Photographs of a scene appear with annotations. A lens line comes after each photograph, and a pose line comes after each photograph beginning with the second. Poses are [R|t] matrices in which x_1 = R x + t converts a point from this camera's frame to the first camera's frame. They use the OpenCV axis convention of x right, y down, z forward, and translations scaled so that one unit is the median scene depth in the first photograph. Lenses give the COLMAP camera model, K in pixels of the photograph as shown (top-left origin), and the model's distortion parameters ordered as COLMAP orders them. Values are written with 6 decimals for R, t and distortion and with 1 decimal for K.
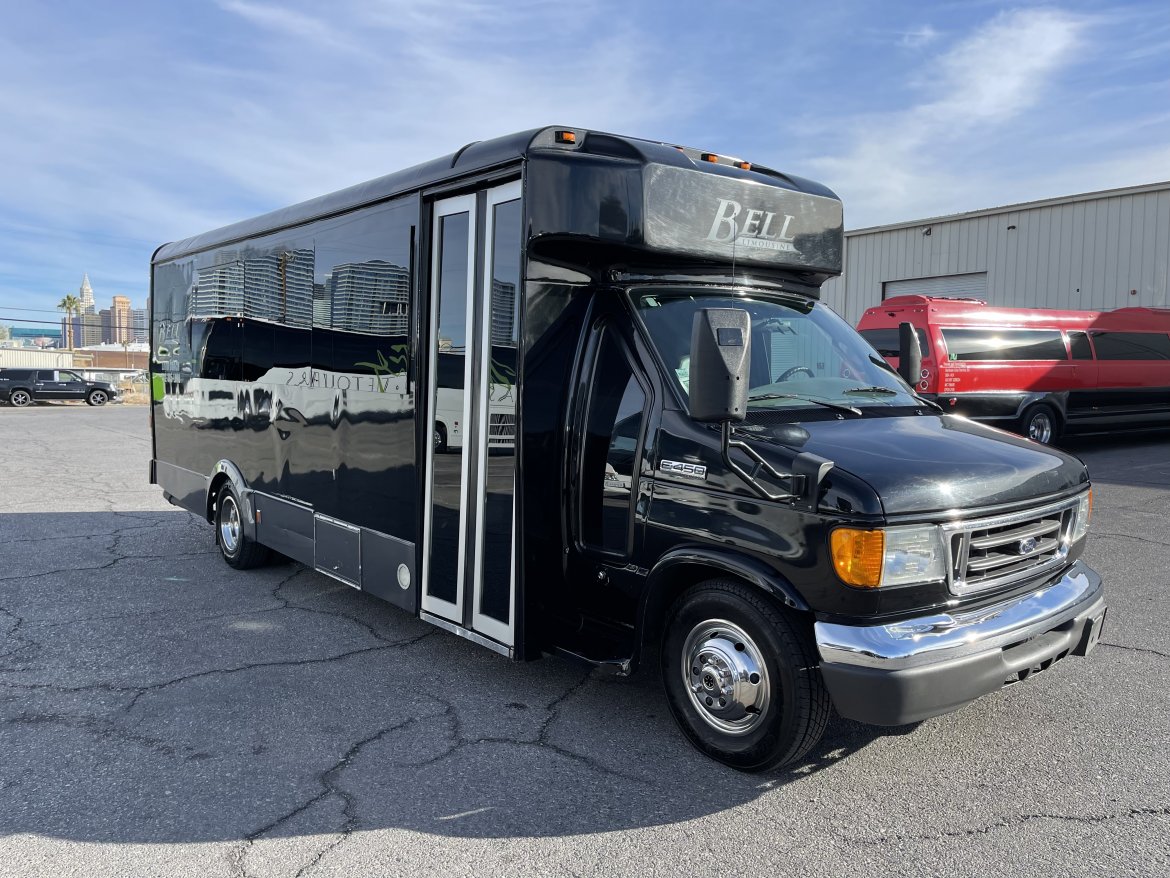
lens RADIAL K [[879.2, 0, 577.5], [0, 879.2, 440.2], [0, 0, 1]] dist [0.078185, -0.100278]
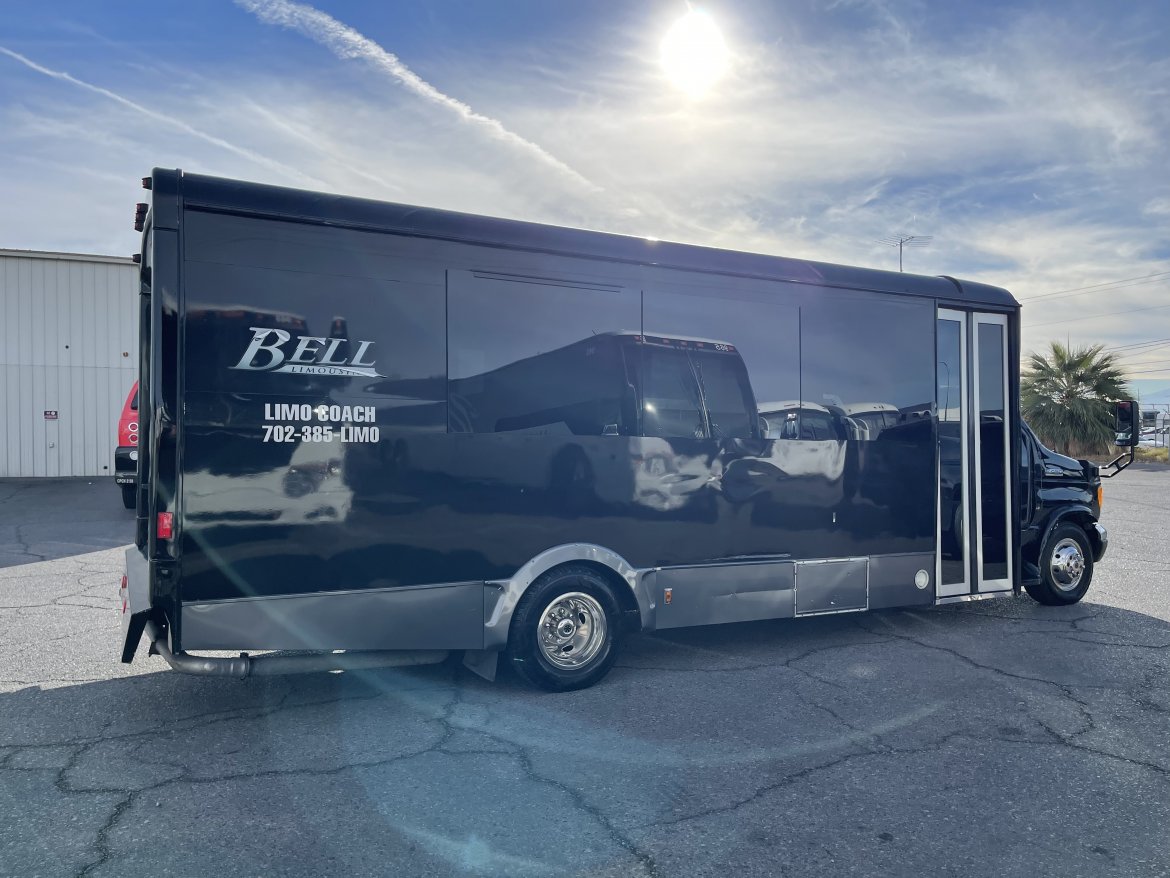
lens RADIAL K [[878.8, 0, 580.2], [0, 878.8, 441.7], [0, 0, 1]] dist [0.081705, -0.106531]
pose [[0.209838, -0.020779, 0.977515, -1.892098], [0.068863, 0.997605, 0.006423, -0.112385], [-0.975308, 0.065967, 0.210767, 1.423939]]
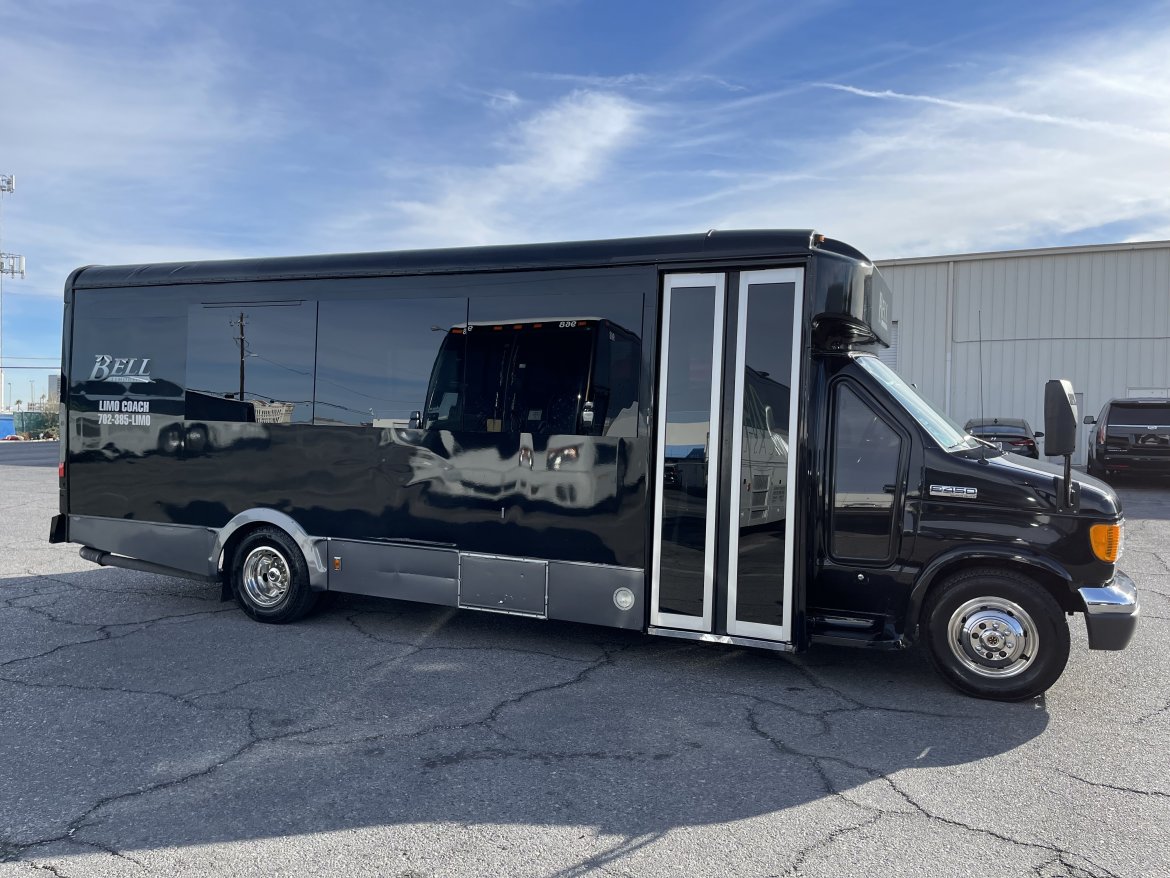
lens RADIAL K [[890.1, 0, 585.0], [0, 890.1, 439.0], [0, 0, 1]] dist [0.084208, -0.093618]
pose [[0.892831, -0.008933, 0.450303, -0.887992], [0.027666, 0.999003, -0.035036, -0.012652], [-0.449541, 0.043739, 0.892188, -0.001779]]
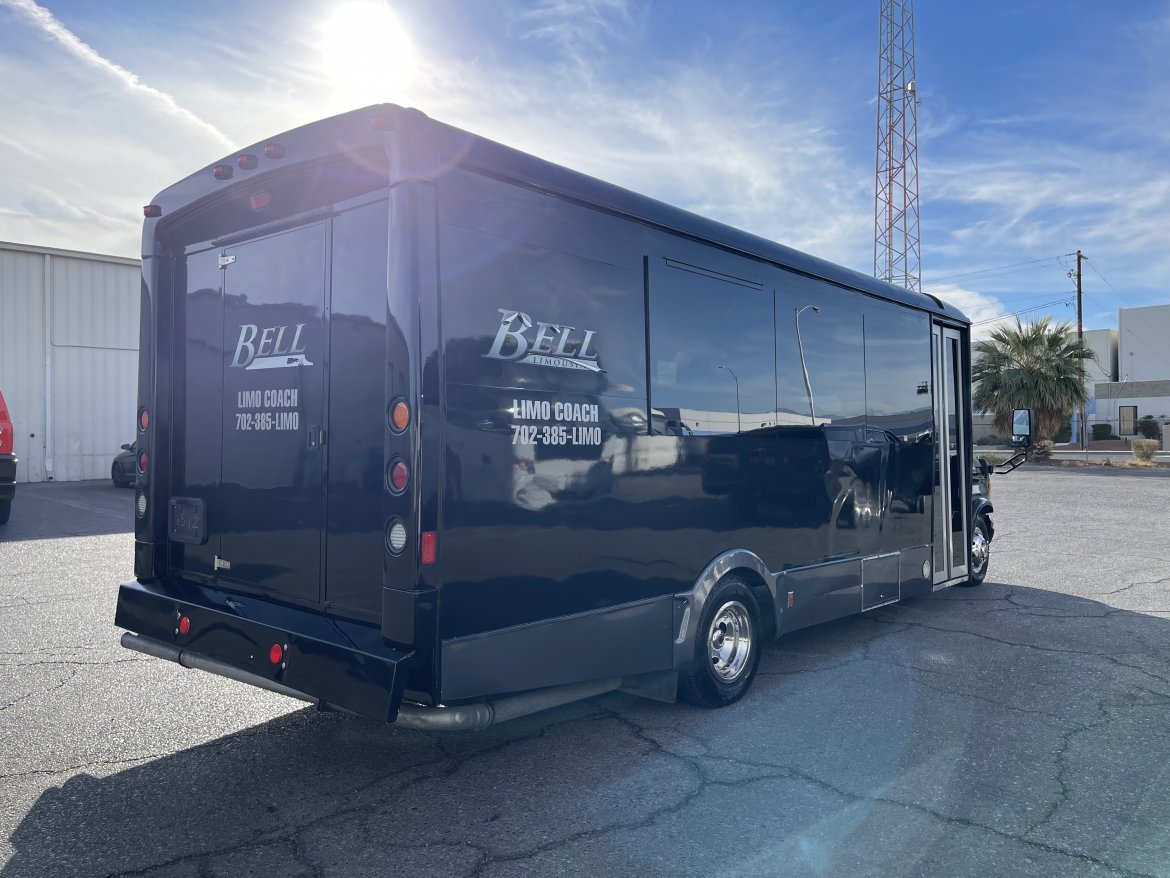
lens RADIAL K [[872.1, 0, 581.3], [0, 872.1, 444.3], [0, 0, 1]] dist [0.081905, -0.105164]
pose [[-0.146481, -0.016855, 0.989070, -1.821154], [0.067277, 0.997370, 0.026960, -0.150602], [-0.986923, 0.070491, -0.144961, 2.072521]]
